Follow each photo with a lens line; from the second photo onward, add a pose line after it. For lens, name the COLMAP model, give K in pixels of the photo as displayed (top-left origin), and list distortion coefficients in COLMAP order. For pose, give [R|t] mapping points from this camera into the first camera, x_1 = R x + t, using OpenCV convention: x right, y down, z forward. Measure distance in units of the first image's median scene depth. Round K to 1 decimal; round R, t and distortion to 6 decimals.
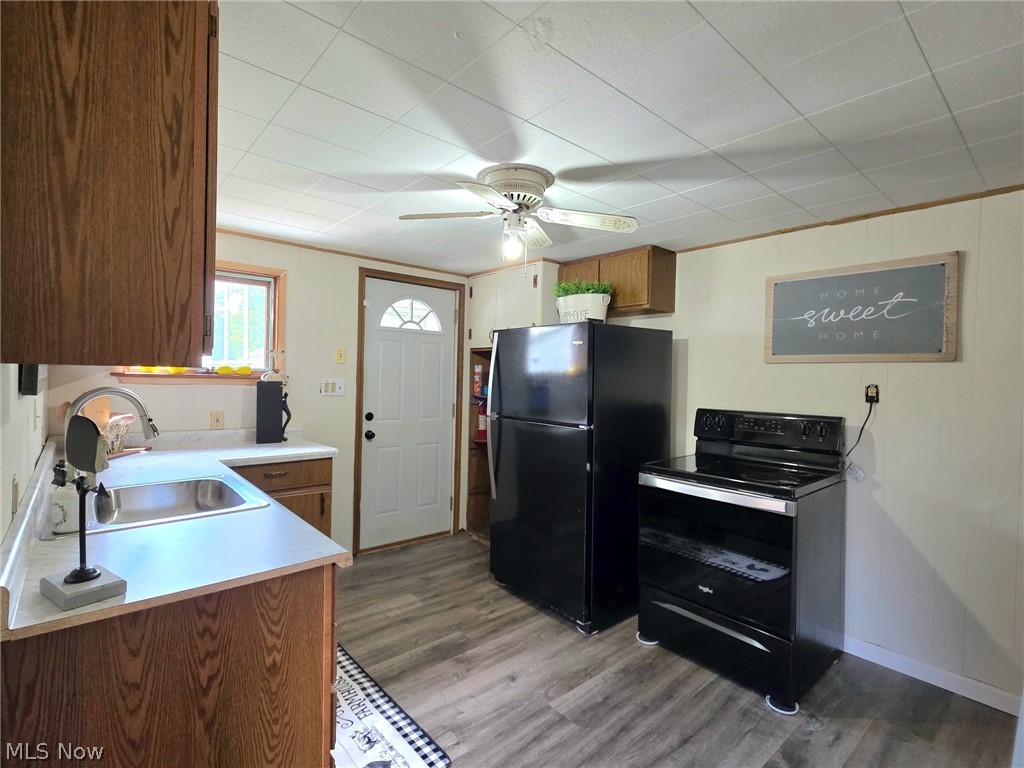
lens RADIAL K [[493.1, 0, 511.2], [0, 493.1, 381.7], [0, 0, 1]] dist [0.001928, 0.000069]
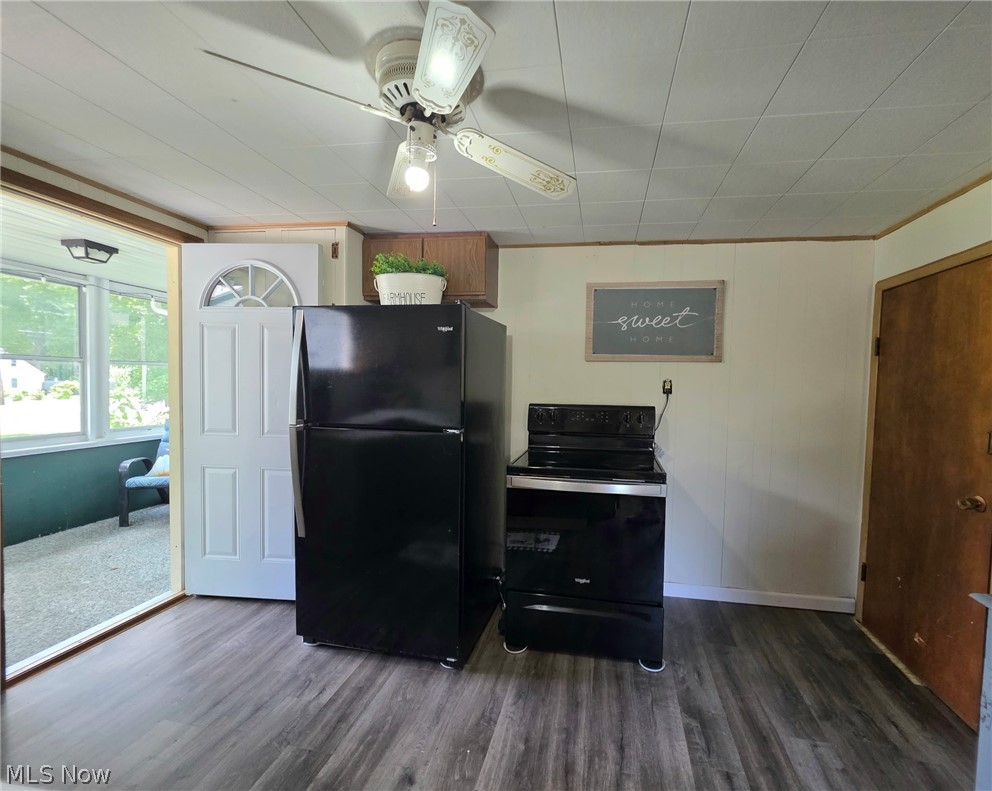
lens RADIAL K [[432.7, 0, 537.7], [0, 432.7, 400.9], [0, 0, 1]] dist [0.002414, -0.000231]
pose [[0.764824, -0.032526, 0.643418, -0.211581], [0.003743, 0.998932, 0.046049, 0.007361], [-0.644229, -0.032811, 0.764129, 0.342625]]
